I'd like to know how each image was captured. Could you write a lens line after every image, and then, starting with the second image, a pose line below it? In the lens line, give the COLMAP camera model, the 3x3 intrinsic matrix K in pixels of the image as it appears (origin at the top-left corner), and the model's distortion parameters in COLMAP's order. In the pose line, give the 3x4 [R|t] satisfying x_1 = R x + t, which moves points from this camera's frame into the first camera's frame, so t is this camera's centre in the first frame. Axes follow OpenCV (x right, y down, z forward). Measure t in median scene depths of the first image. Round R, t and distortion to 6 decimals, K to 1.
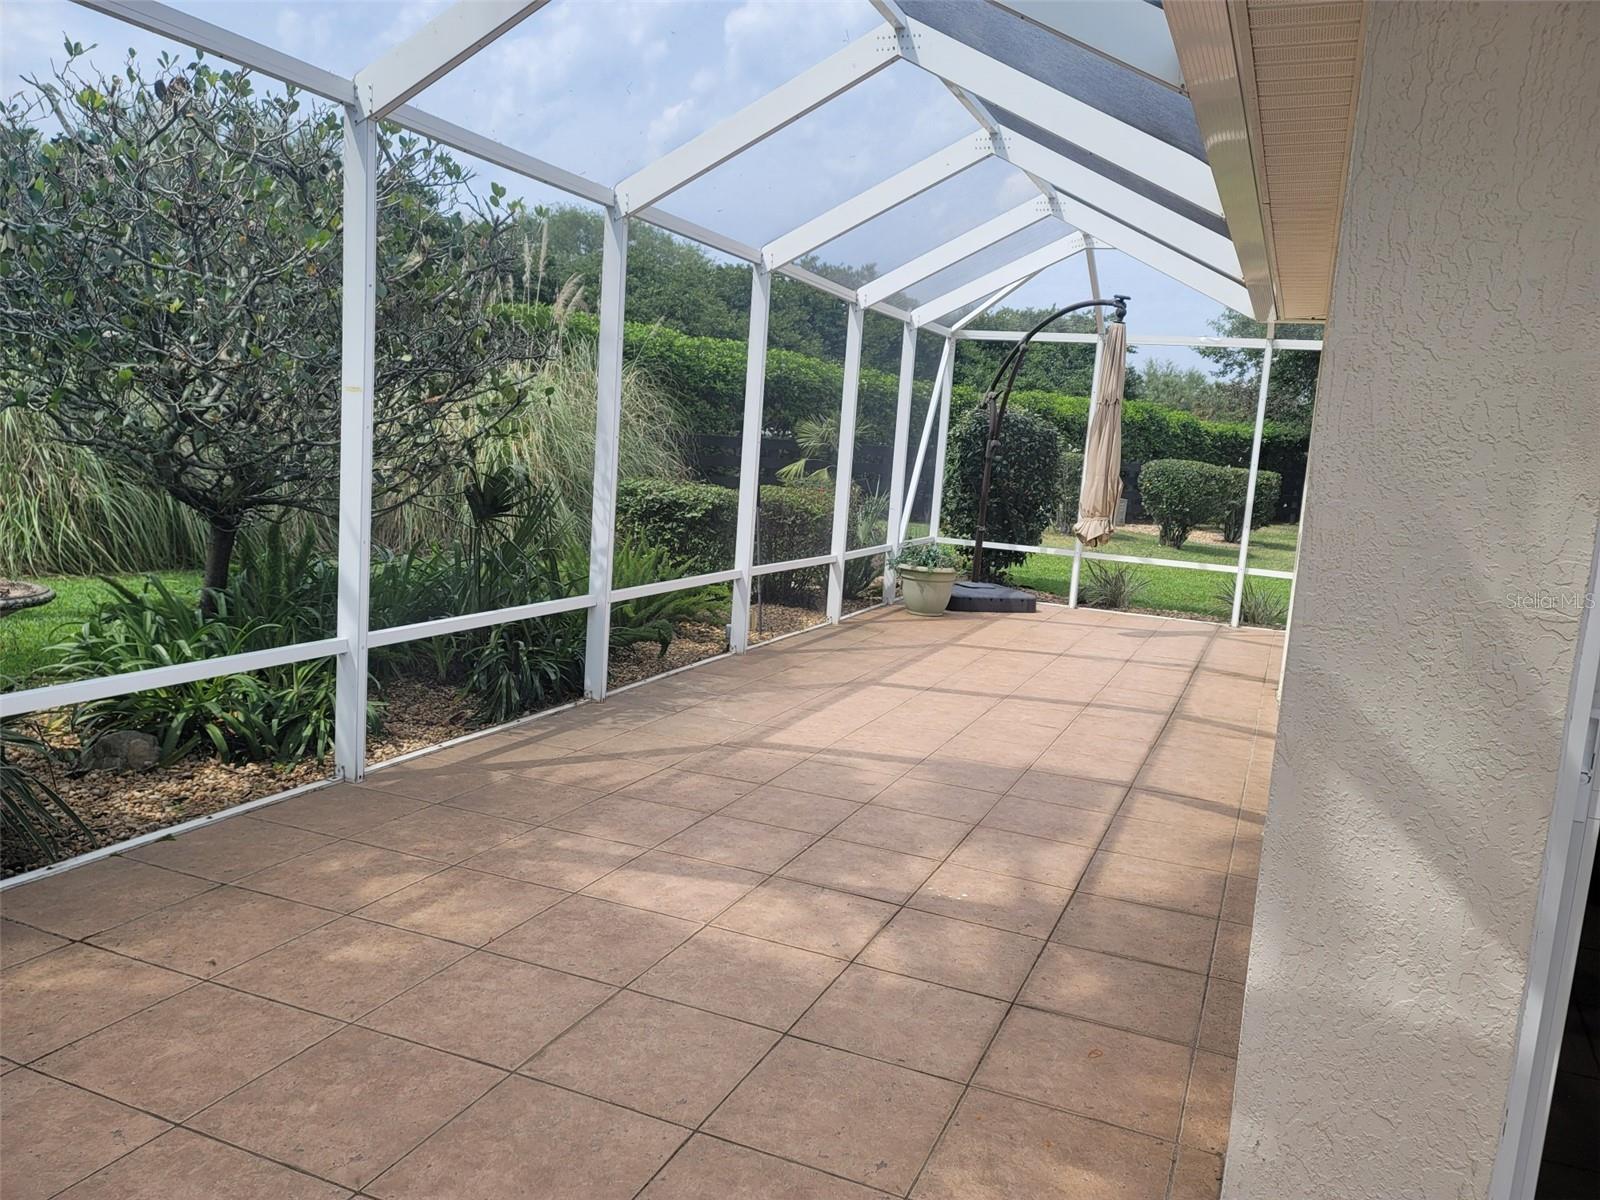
lens RADIAL K [[1179.3, 0, 798.1], [0, 1179.3, 592.1], [0, 0, 1]] dist [0.079628, -0.002013]
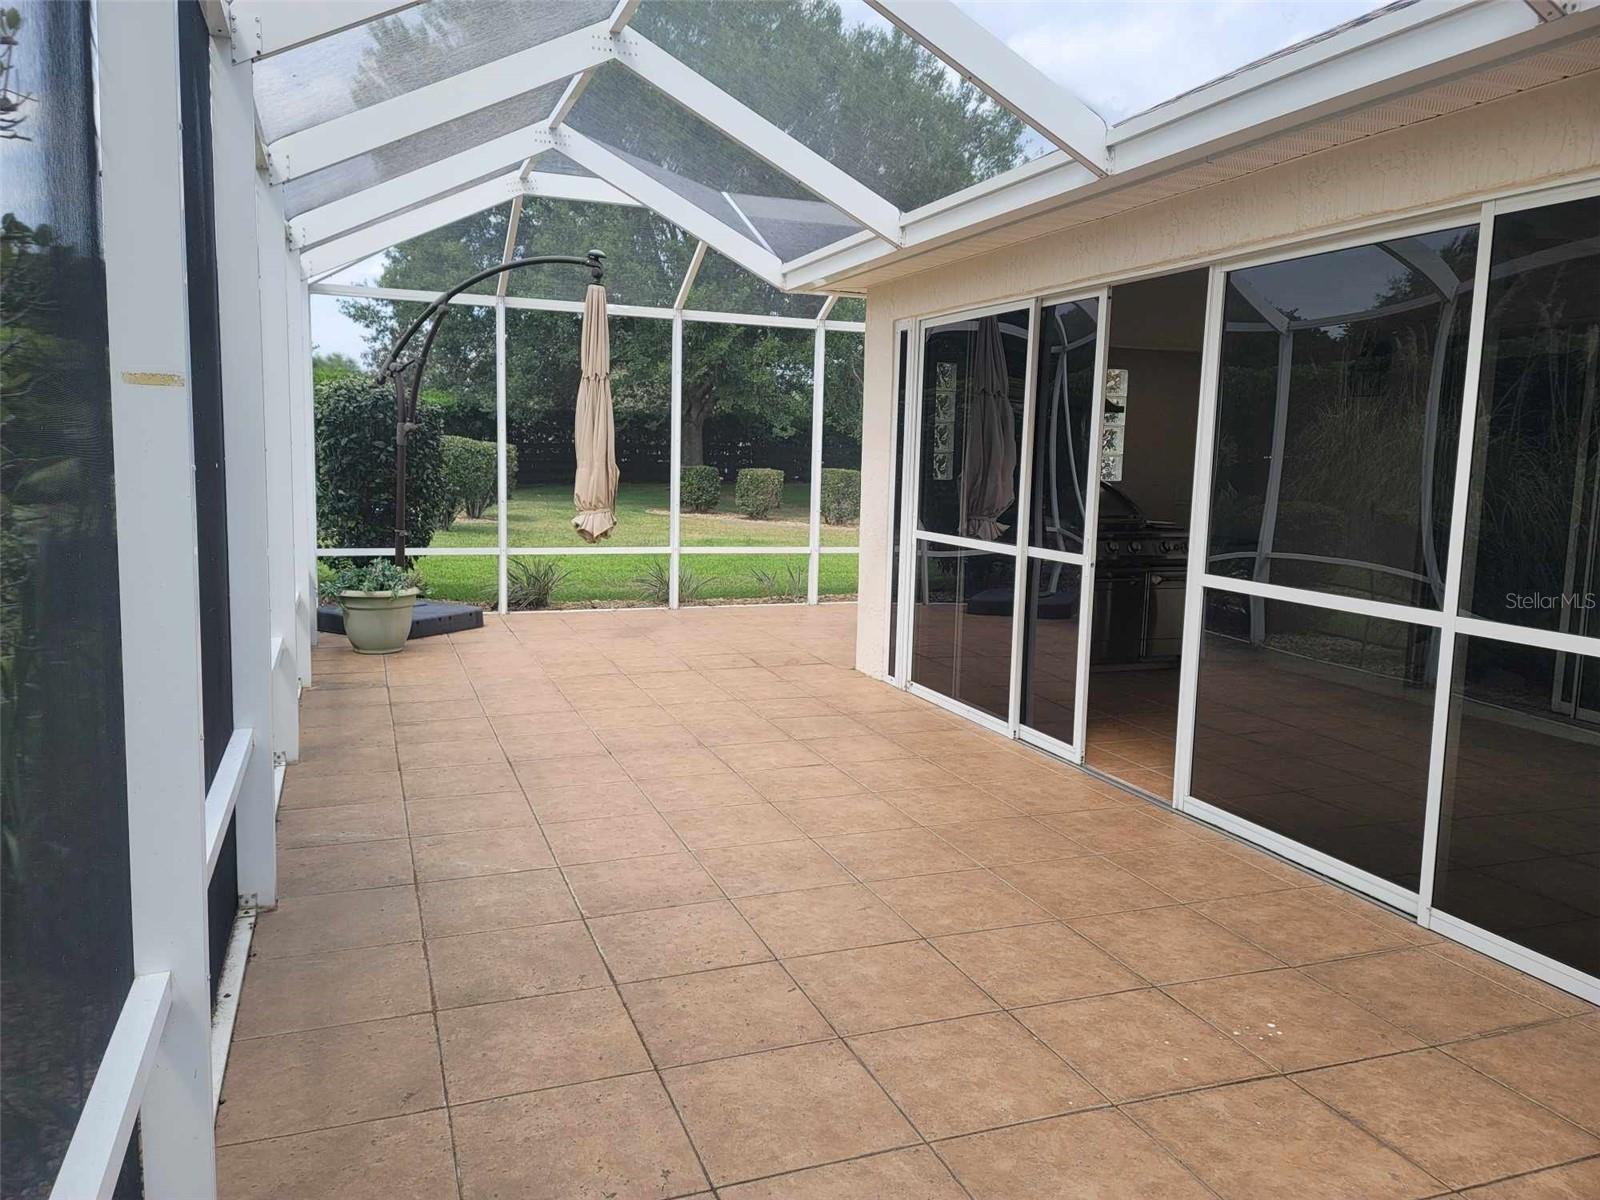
lens RADIAL K [[1179.3, 0, 798.1], [0, 1179.3, 592.1], [0, 0, 1]] dist [0.079628, -0.002013]
pose [[0.718833, -0.134510, 0.682046, -0.402482], [0.115027, 0.990593, 0.074130, -0.083074], [-0.685601, 0.025166, 0.727543, 0.436345]]
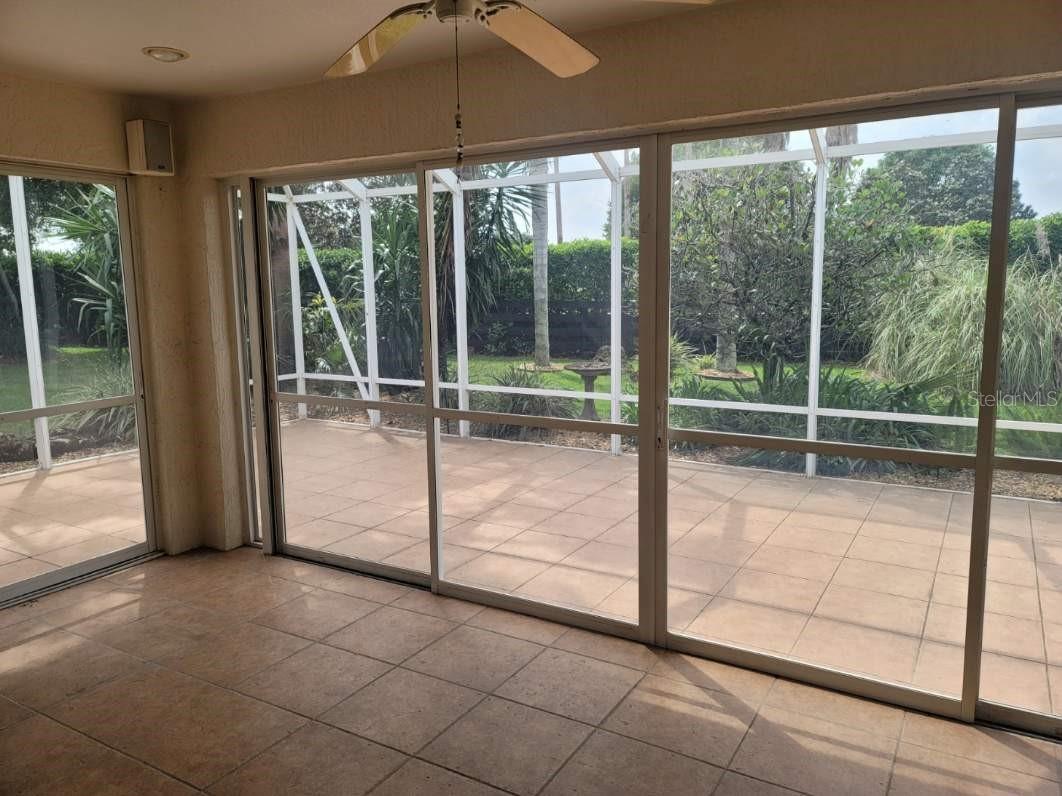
lens RADIAL K [[782.8, 0, 529.7], [0, 782.8, 392.7], [0, 0, 1]] dist [0.079628, -0.002013]
pose [[-0.131980, 0.075129, -0.988401, 0.975154], [-0.128160, 0.987461, 0.092170, -0.069408], [0.982932, 0.138838, -0.120697, 0.839361]]
